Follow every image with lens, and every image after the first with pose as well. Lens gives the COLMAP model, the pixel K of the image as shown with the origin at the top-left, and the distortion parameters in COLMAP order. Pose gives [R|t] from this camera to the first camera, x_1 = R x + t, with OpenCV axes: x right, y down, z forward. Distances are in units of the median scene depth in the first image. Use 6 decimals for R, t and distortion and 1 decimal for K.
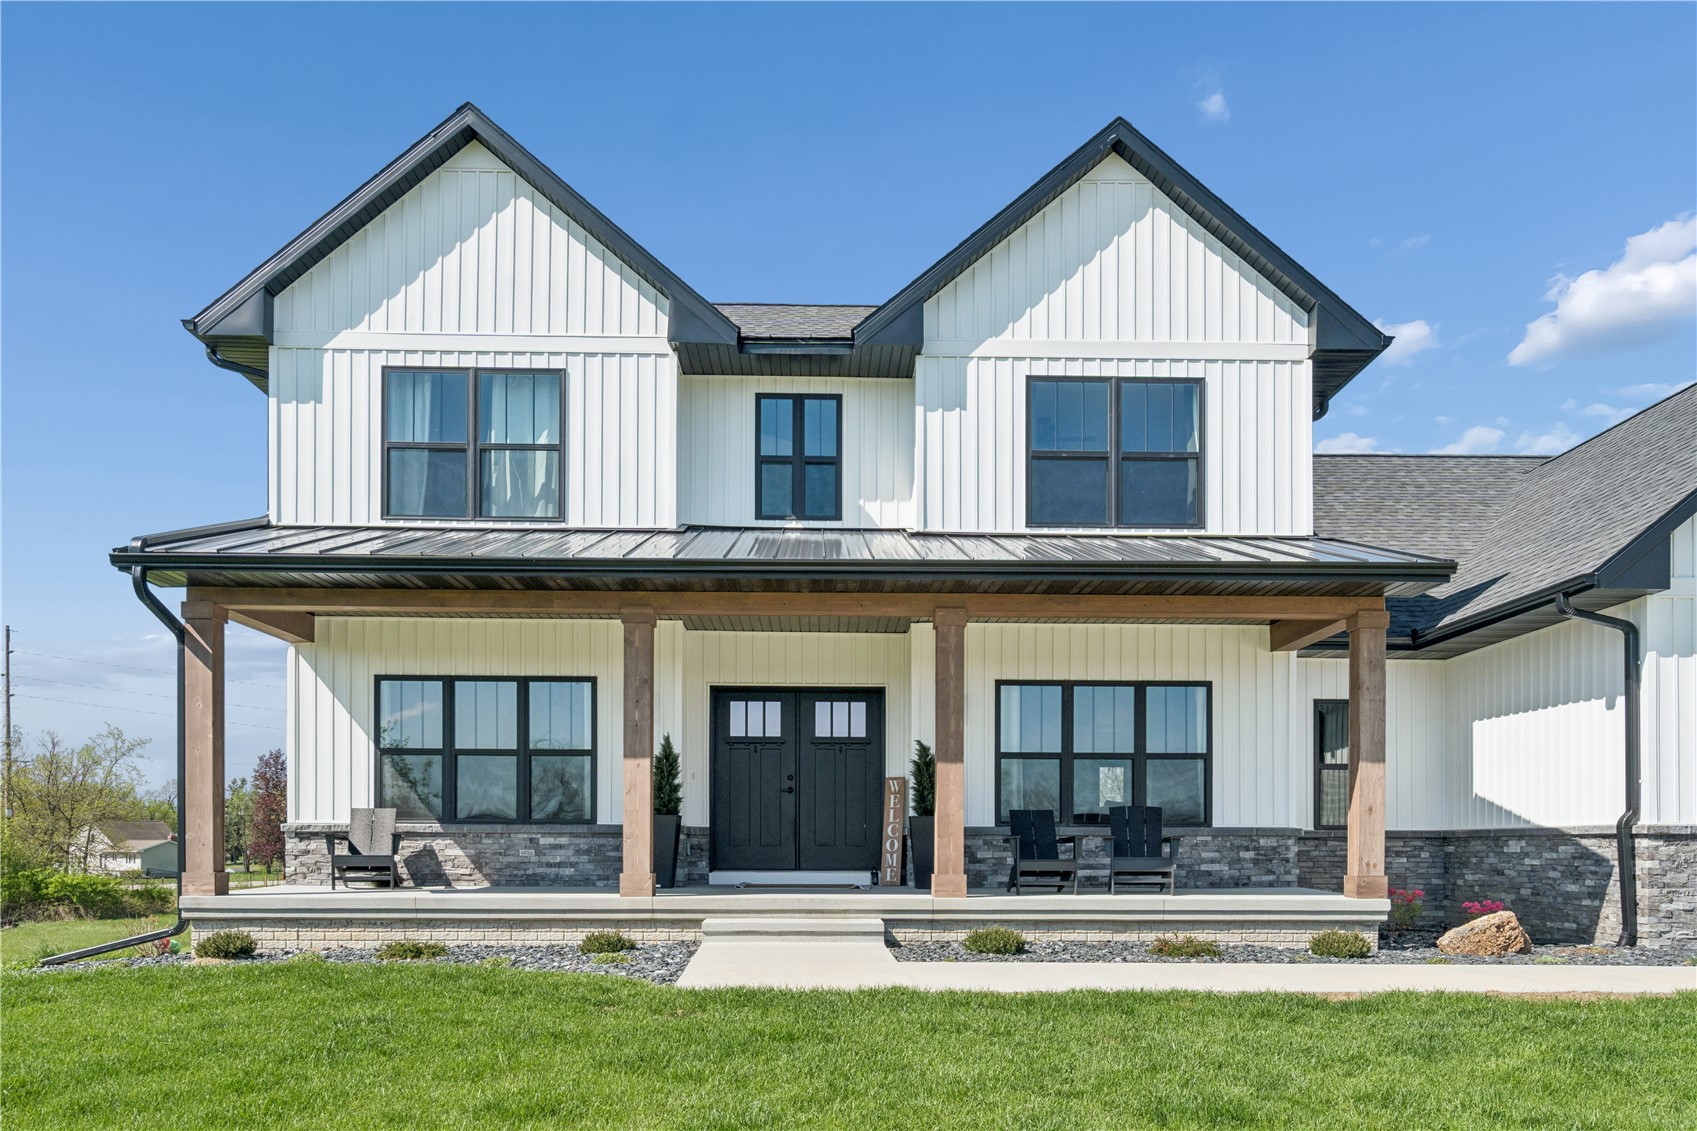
lens RADIAL K [[1205.1, 0, 848.5], [0, 1205.1, 565.5], [0, 0, 1]] dist [-0.002821, -0.001109]
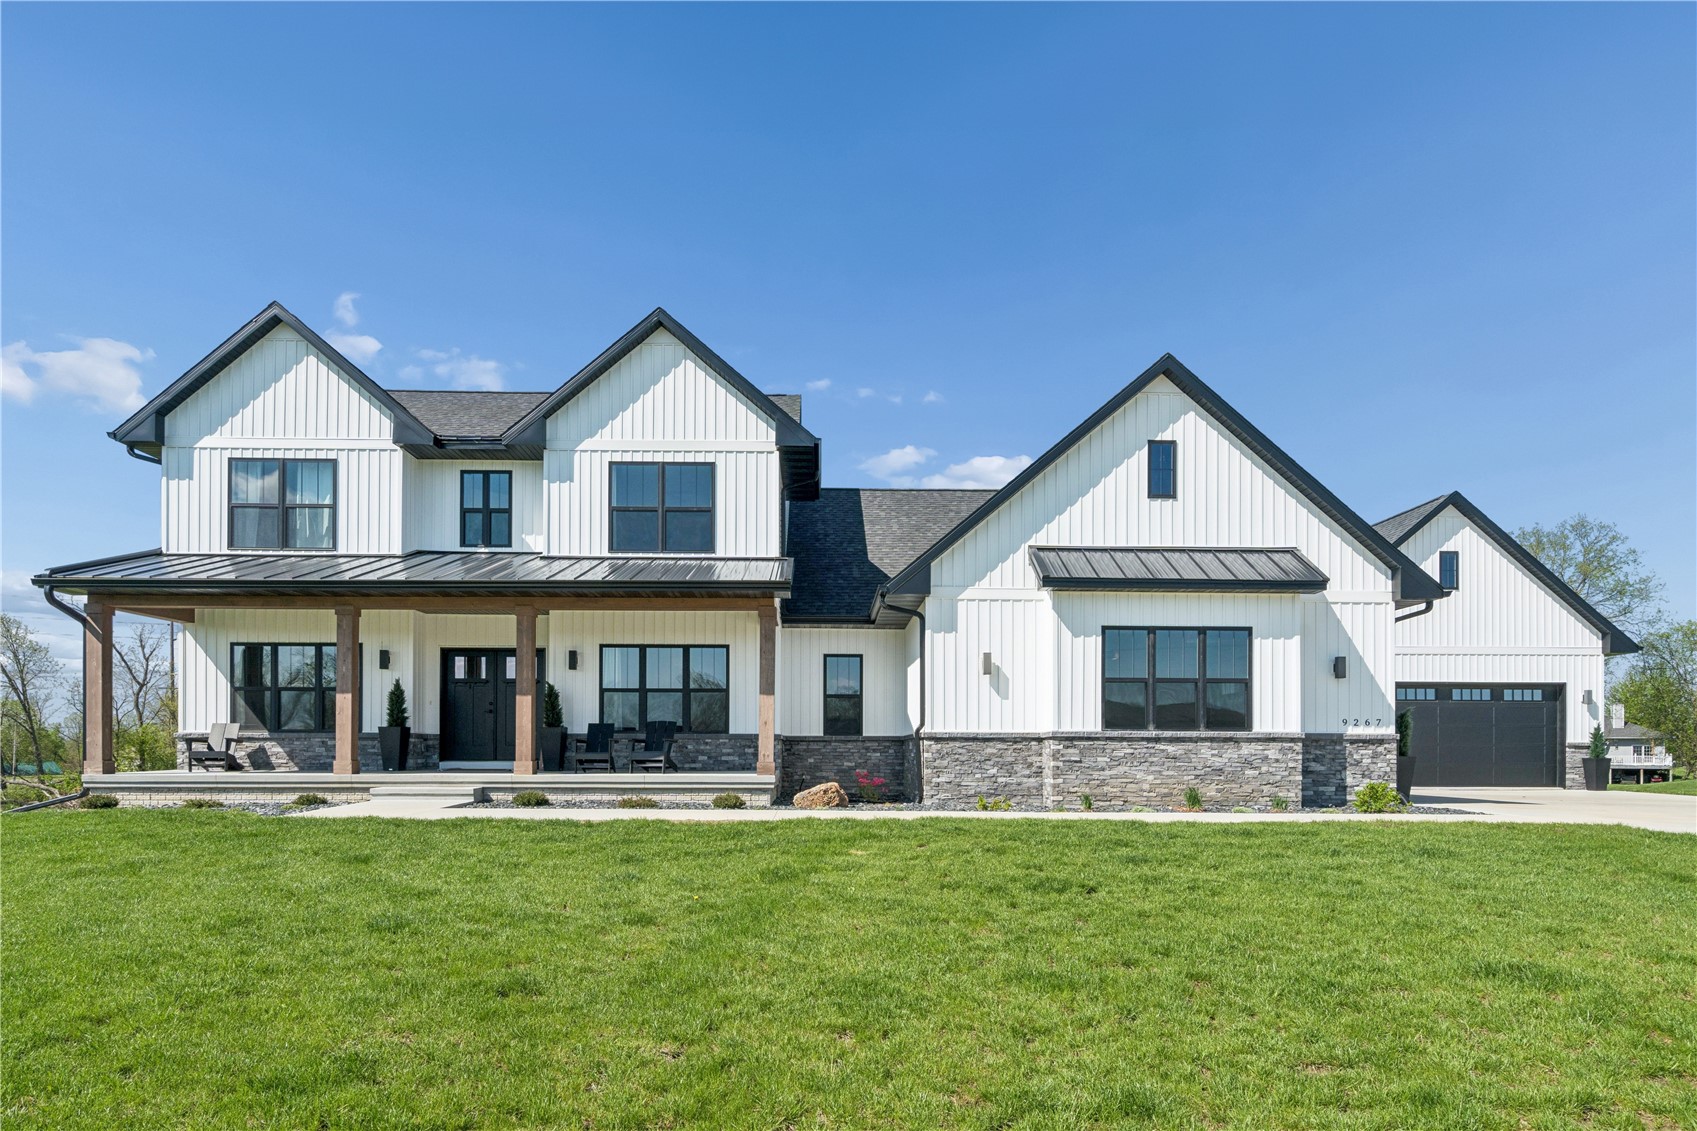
lens RADIAL K [[941.2, 0, 848.2], [0, 941.2, 525.9], [0, 0, 1]] dist [0.000058, -0.000271]
pose [[0.999786, -0.006066, -0.019798, 0.497171], [0.005976, 0.999972, -0.004592, -0.060256], [0.019825, 0.004473, 0.999793, -0.286211]]
